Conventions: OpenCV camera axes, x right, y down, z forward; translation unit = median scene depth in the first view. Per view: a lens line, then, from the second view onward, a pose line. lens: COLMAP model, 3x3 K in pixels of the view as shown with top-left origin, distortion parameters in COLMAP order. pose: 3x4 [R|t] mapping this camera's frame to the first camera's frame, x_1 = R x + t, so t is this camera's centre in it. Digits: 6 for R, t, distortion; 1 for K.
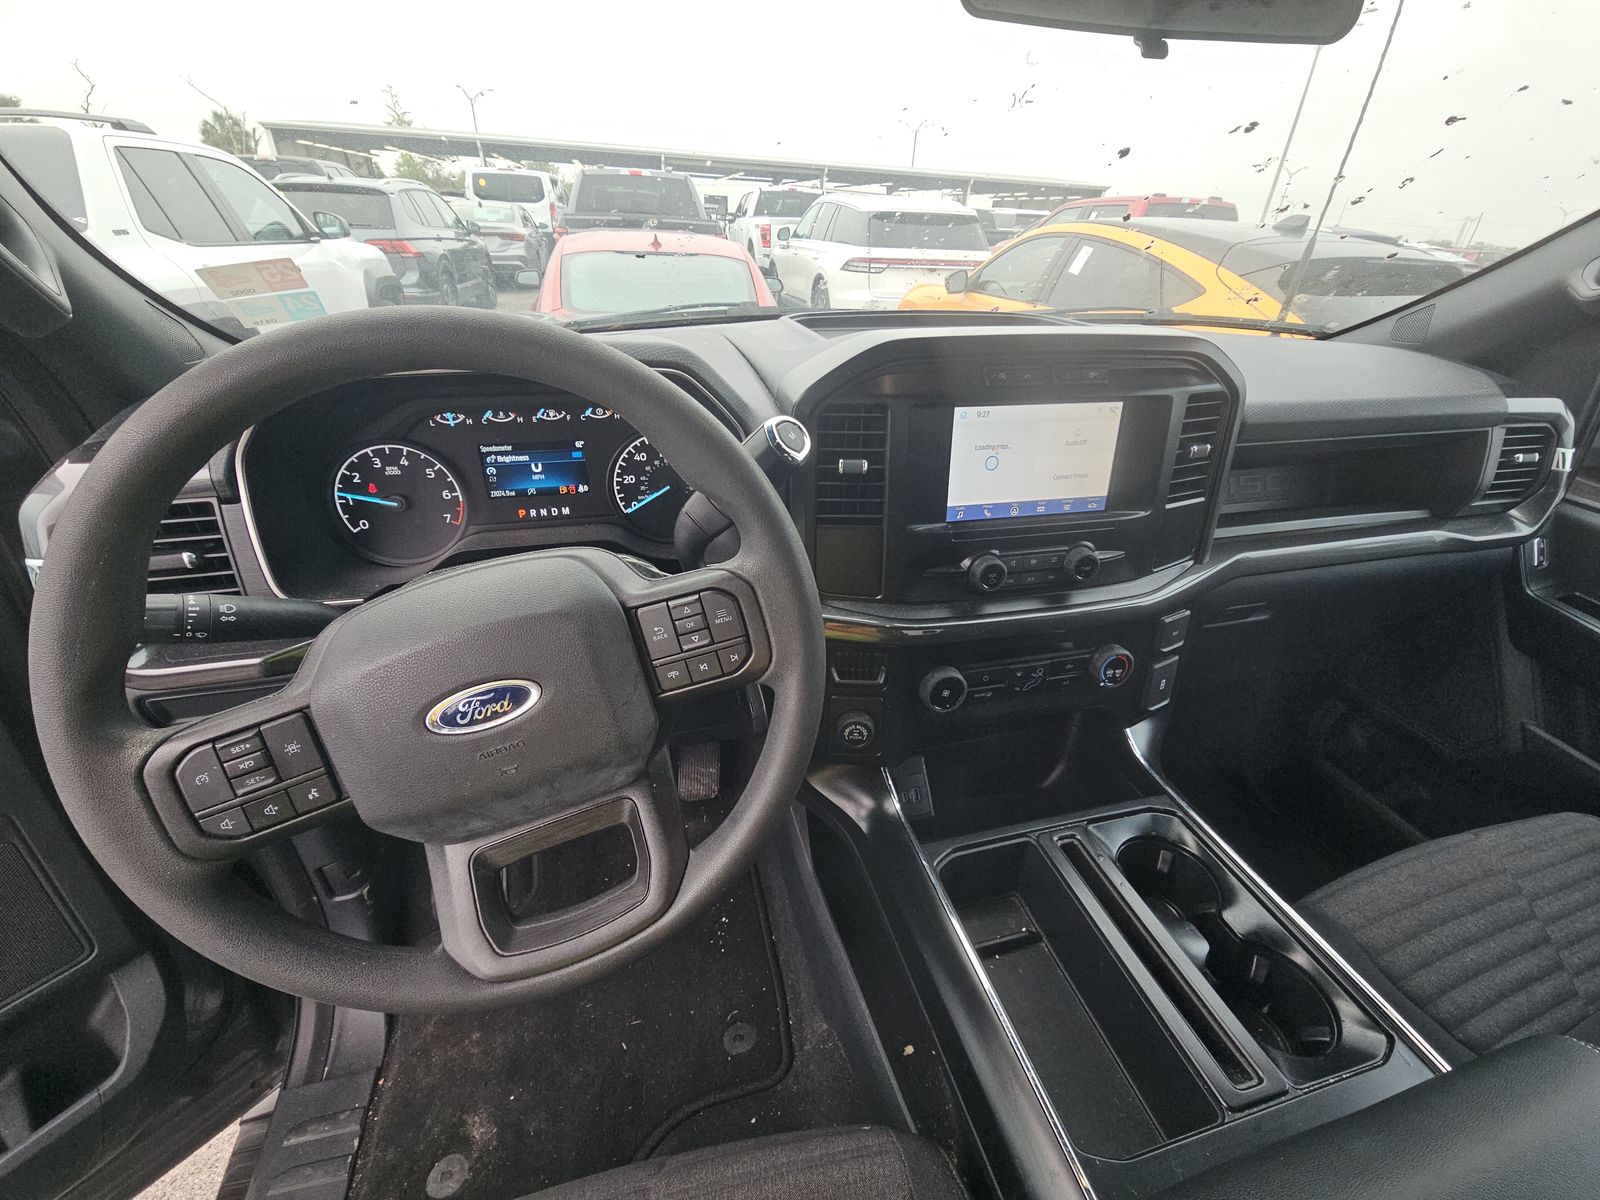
lens RADIAL K [[635.5, 0, 809.4], [0, 635.5, 593.9], [0, 0, 1]] dist [0.025322, -0.019022]
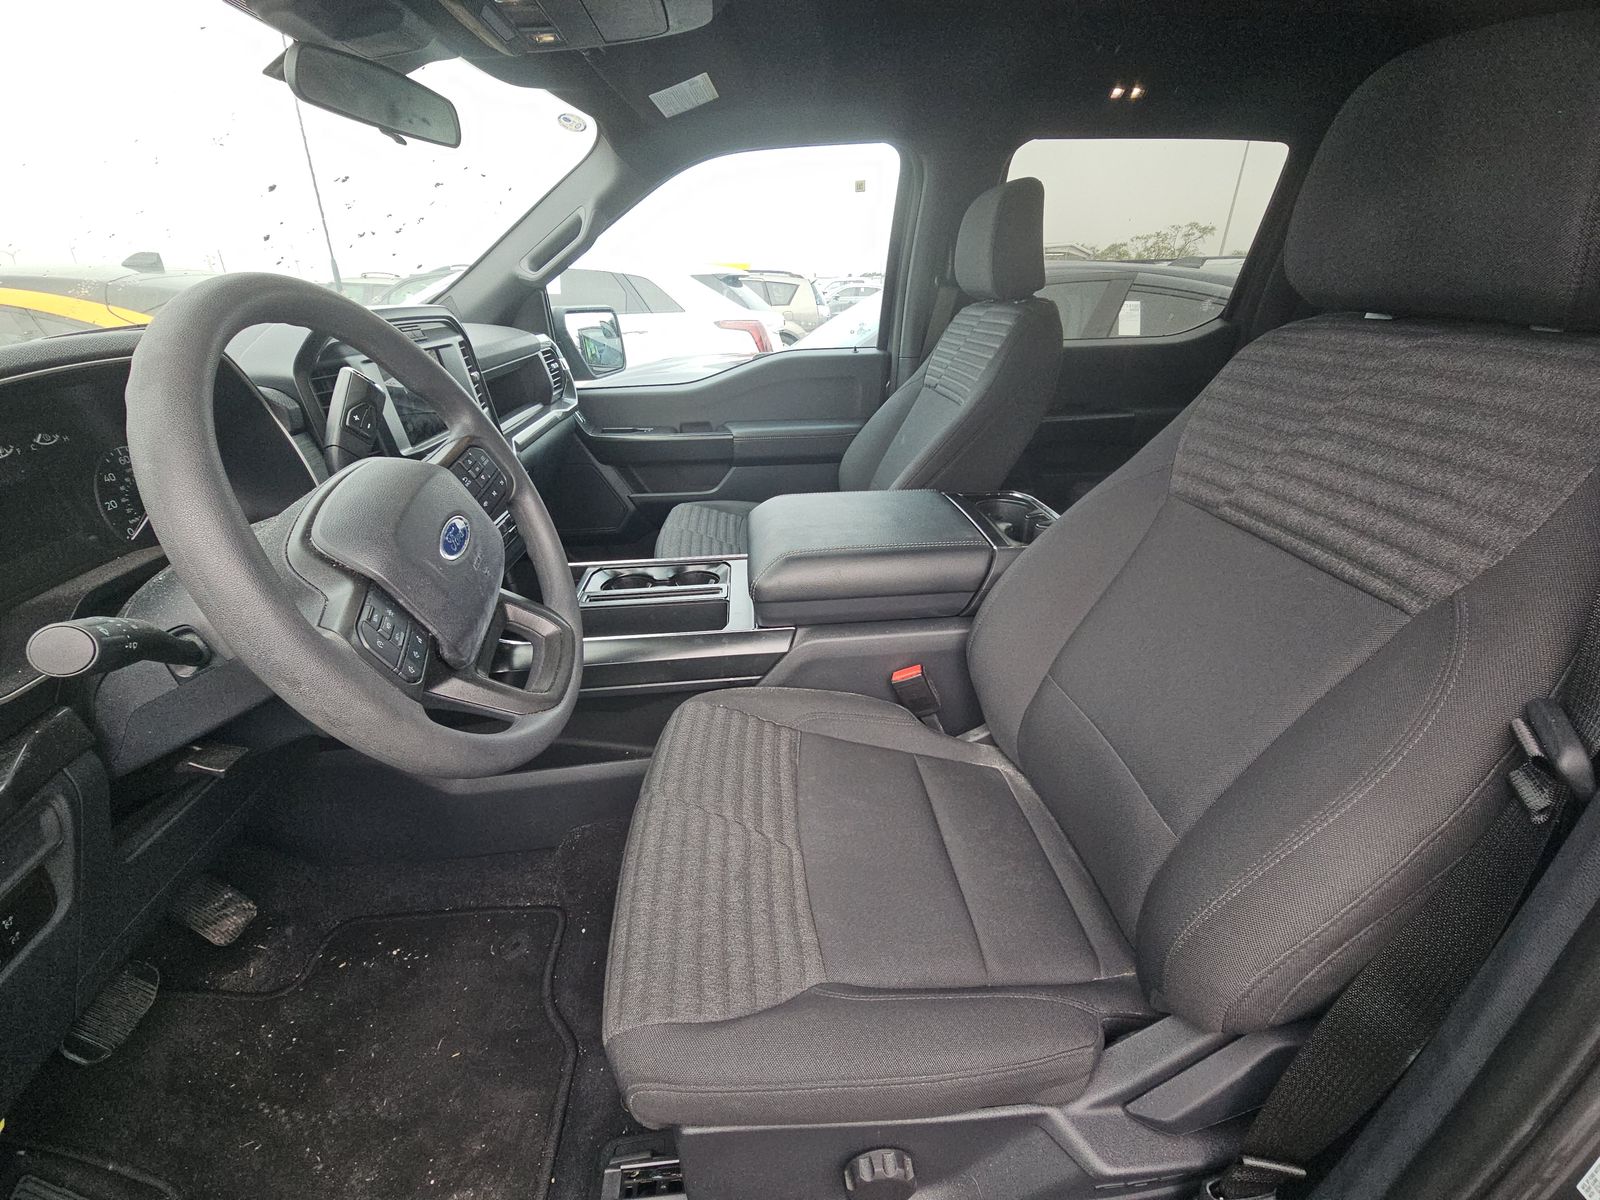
lens RADIAL K [[635.5, 0, 809.4], [0, 635.5, 593.9], [0, 0, 1]] dist [0.025322, -0.019022]
pose [[0.158790, -0.457063, 0.875145, -1.006463], [0.500004, 0.801547, 0.327901, 0.121011], [-0.851341, 0.385508, 0.355811, -0.105497]]
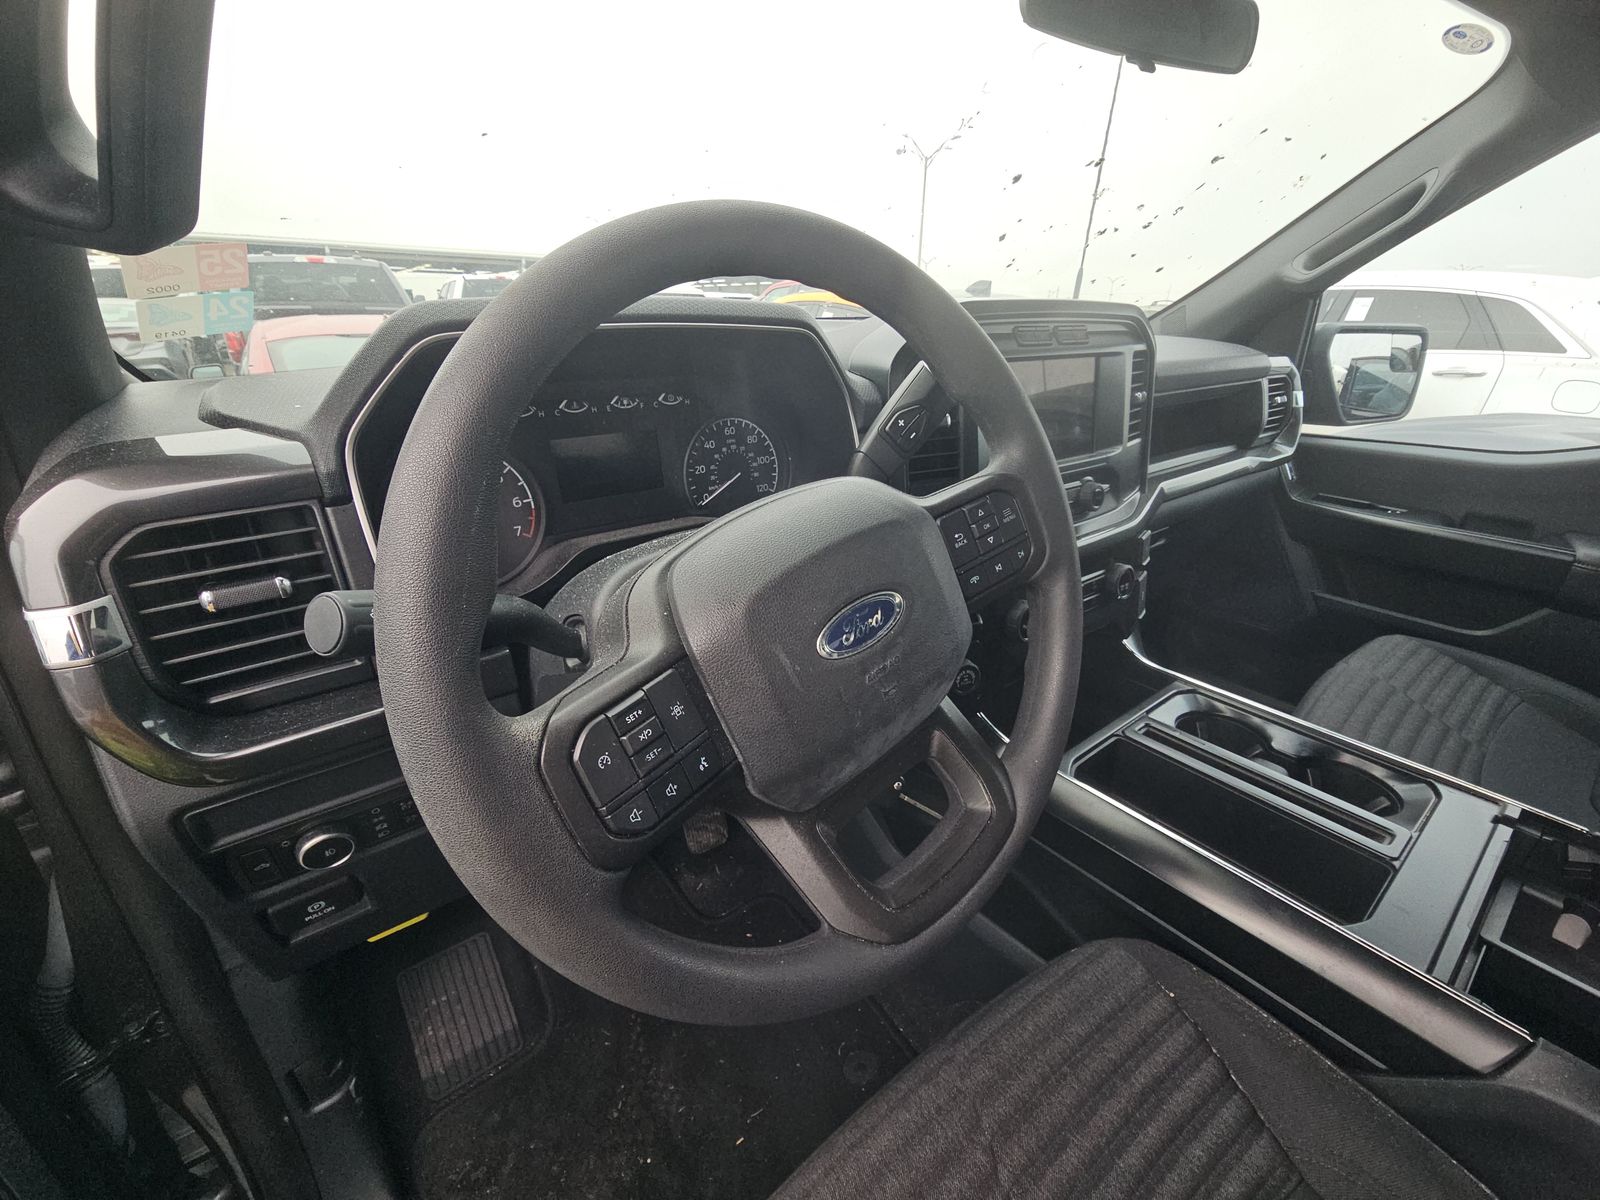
lens RADIAL K [[640.2, 0, 811.8], [0, 640.2, 597.2], [0, 0, 1]] dist [0.019299, -0.017703]
pose [[0.922491, -0.179715, 0.341632, -0.510417], [0.213811, 0.974738, -0.064582, 0.106704], [-0.321395, 0.132621, 0.937612, 0.082194]]
